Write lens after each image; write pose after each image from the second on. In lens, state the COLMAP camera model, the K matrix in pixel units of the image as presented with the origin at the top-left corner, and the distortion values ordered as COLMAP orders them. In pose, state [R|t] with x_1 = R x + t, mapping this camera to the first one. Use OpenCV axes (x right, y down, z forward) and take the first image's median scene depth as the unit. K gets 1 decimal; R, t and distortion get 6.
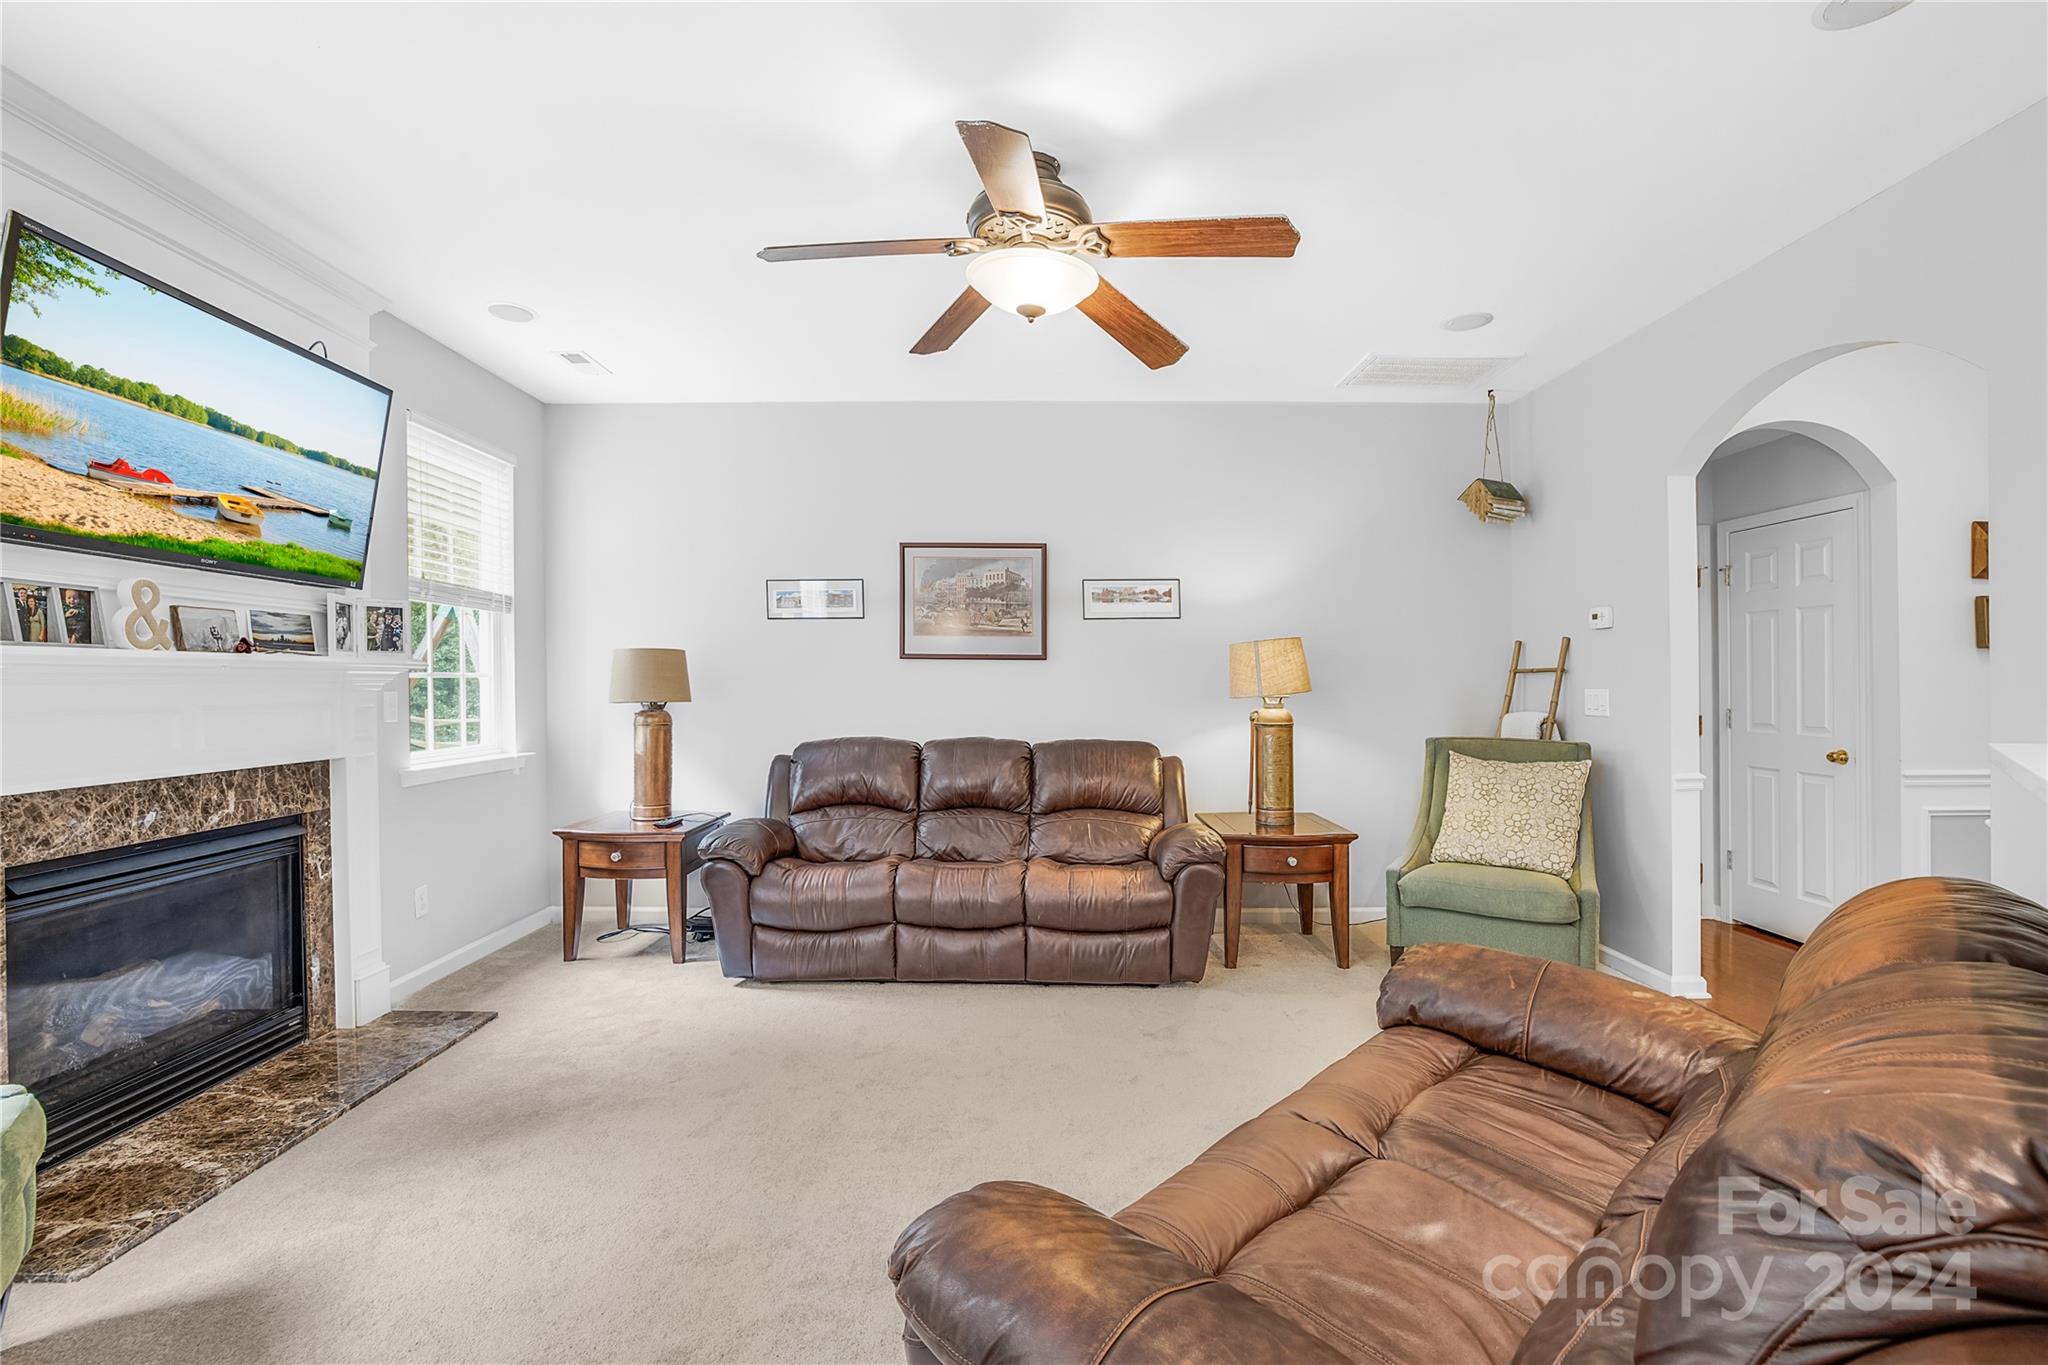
lens RADIAL K [[909.0, 0, 1012.0], [0, 909.0, 671.9], [0, 0, 1]] dist [-0.004077, 0.003429]
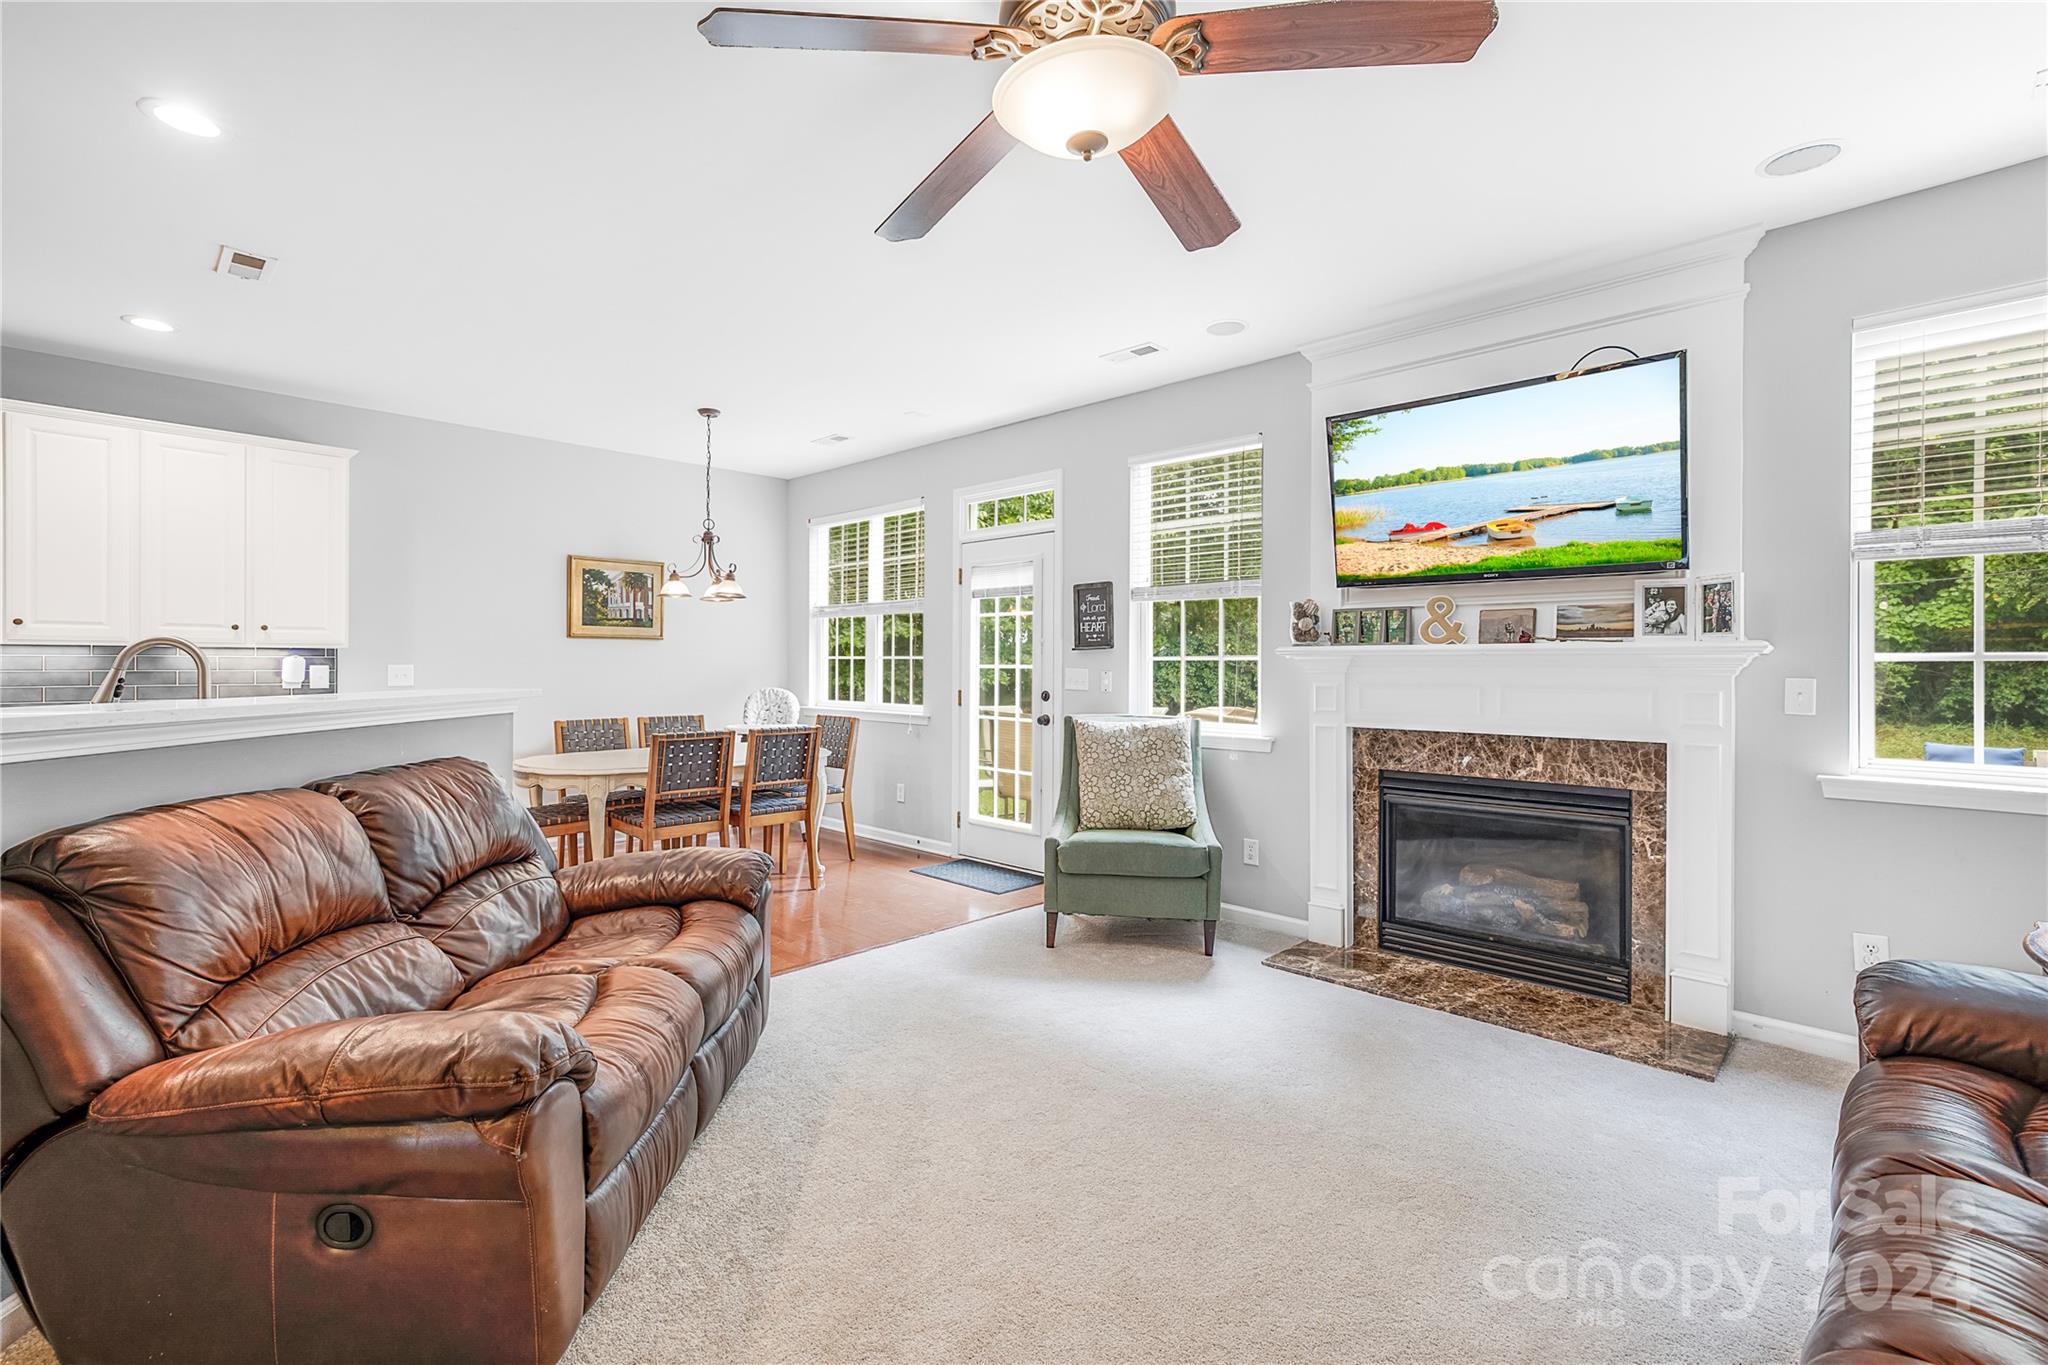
lens RADIAL K [[909.0, 0, 1014.1], [0, 909.0, 657.3], [0, 0, 1]] dist [-0.004077, 0.003429]
pose [[-0.674237, -0.009373, -0.738455, 0.510677], [0.002658, 0.999882, -0.015119, 0.015896], [0.738510, -0.012156, -0.674133, 1.238837]]
